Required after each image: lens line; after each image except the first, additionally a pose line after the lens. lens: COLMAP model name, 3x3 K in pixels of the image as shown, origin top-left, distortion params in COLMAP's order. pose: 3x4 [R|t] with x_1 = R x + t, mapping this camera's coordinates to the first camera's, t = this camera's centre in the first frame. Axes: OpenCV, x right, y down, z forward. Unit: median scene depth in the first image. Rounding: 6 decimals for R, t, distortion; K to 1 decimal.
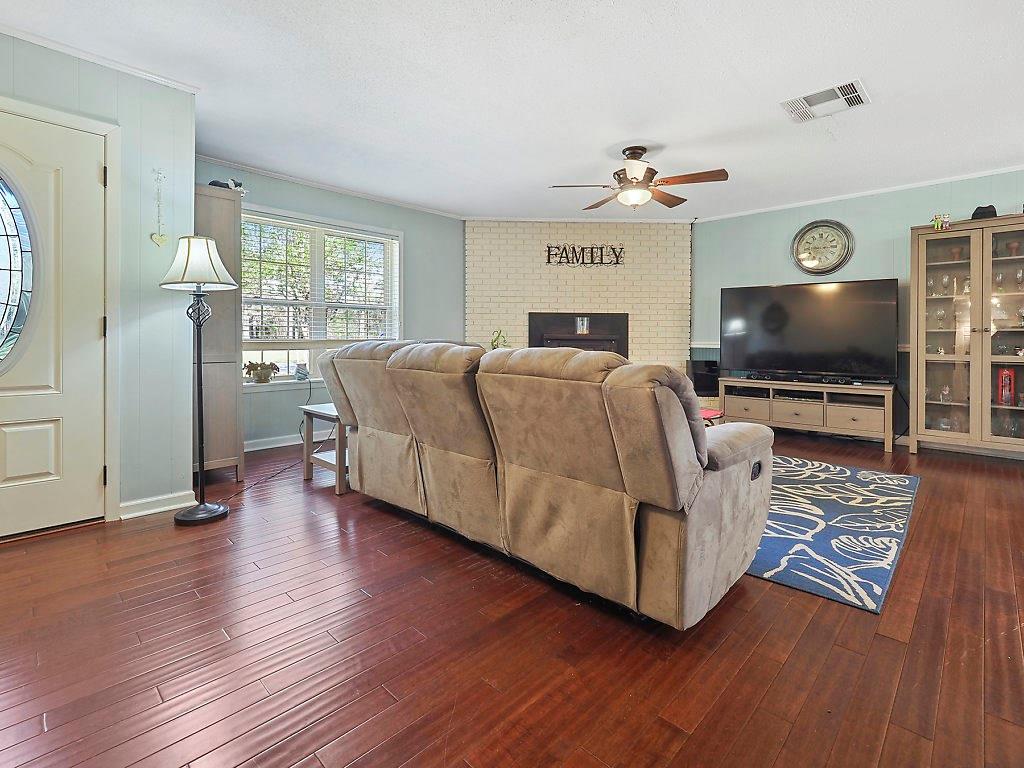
lens RADIAL K [[478.2, 0, 518.6], [0, 478.2, 339.5], [0, 0, 1]] dist [-0.001275, 0.000053]
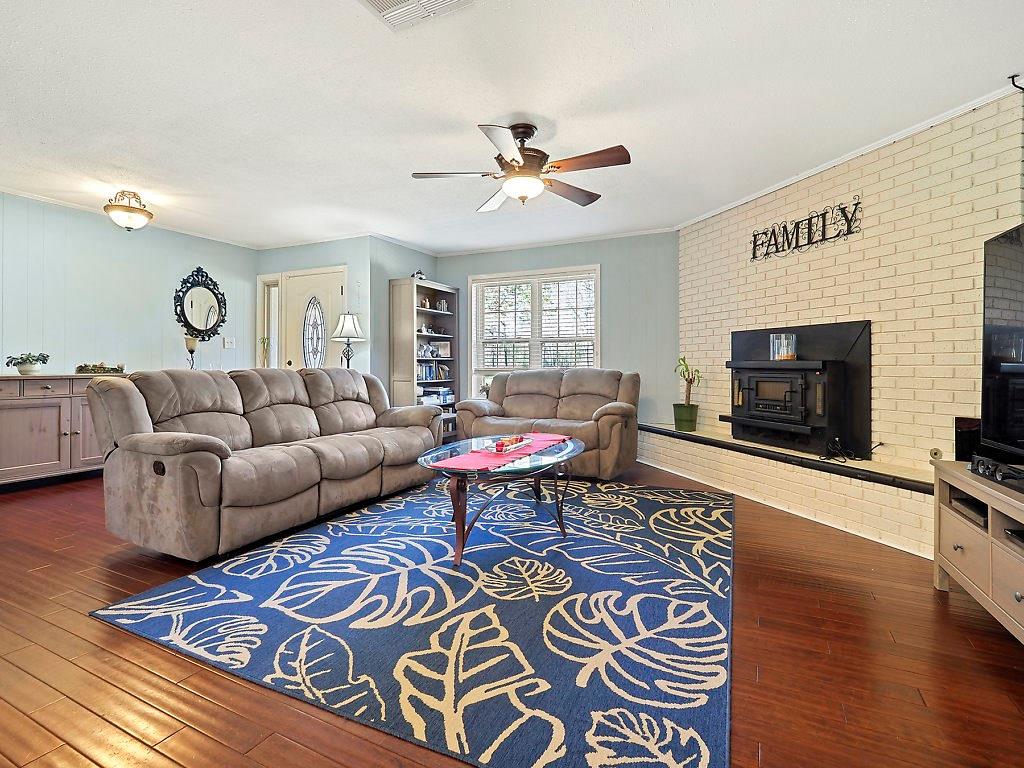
lens RADIAL K [[478.2, 0, 517.3], [0, 478.2, 366.2], [0, 0, 1]] dist [-0.001275, 0.000053]
pose [[0.324234, -0.001195, -0.945976, 0.608723], [-0.004824, 0.999984, -0.002917, 0.000063], [0.945964, 0.005509, 0.324223, 0.451949]]
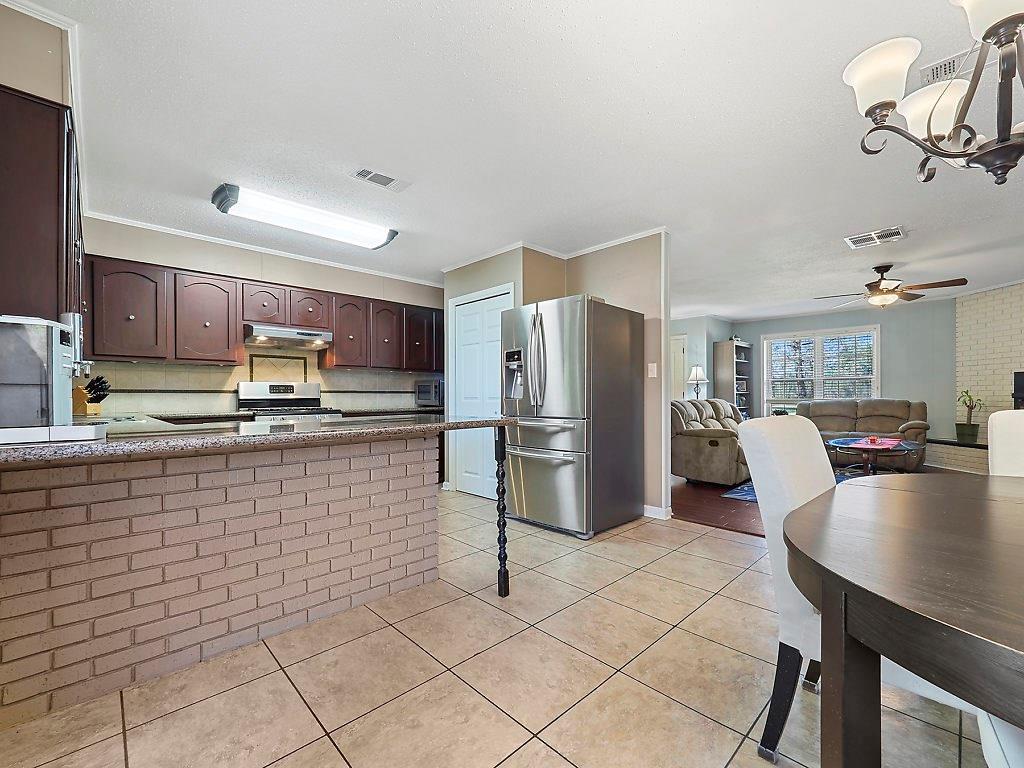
lens RADIAL K [[439.3, 0, 514.9], [0, 439.3, 393.6], [0, 0, 1]] dist [-0.003990, -0.000182]
pose [[-0.021950, -0.008125, -0.999726, 0.993111], [0.002398, 0.999964, -0.008180, -0.004735], [0.999756, -0.002577, -0.021930, -0.061649]]
